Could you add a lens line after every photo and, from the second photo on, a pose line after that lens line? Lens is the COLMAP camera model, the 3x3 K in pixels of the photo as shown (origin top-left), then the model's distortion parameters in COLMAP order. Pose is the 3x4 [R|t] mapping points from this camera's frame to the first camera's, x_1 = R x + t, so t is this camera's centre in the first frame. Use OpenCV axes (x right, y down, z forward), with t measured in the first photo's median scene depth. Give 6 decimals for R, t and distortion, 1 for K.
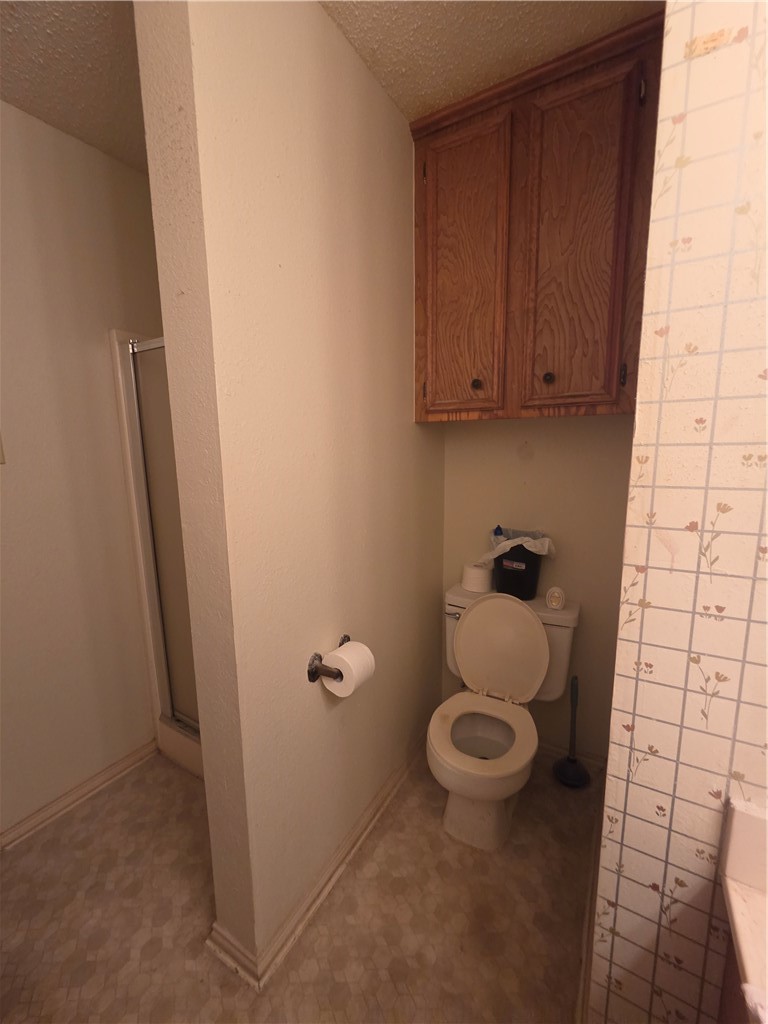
lens RADIAL K [[421.6, 0, 382.5], [0, 421.6, 509.5], [0, 0, 1]] dist [0.001050, 0.001170]
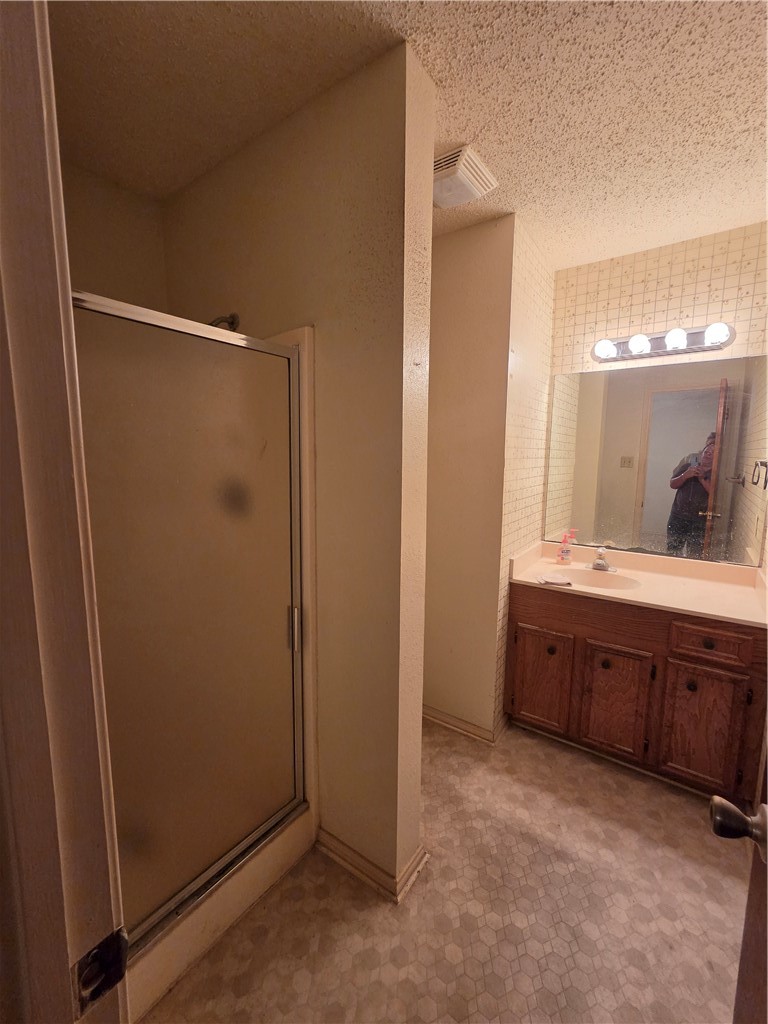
lens RADIAL K [[421.6, 0, 389.7], [0, 421.6, 511.1], [0, 0, 1]] dist [0.001050, 0.001170]
pose [[0.080937, -0.121202, 0.989323, -1.472871], [0.141375, 0.983940, 0.108977, -0.151195], [-0.986642, 0.131045, 0.096772, 0.800538]]
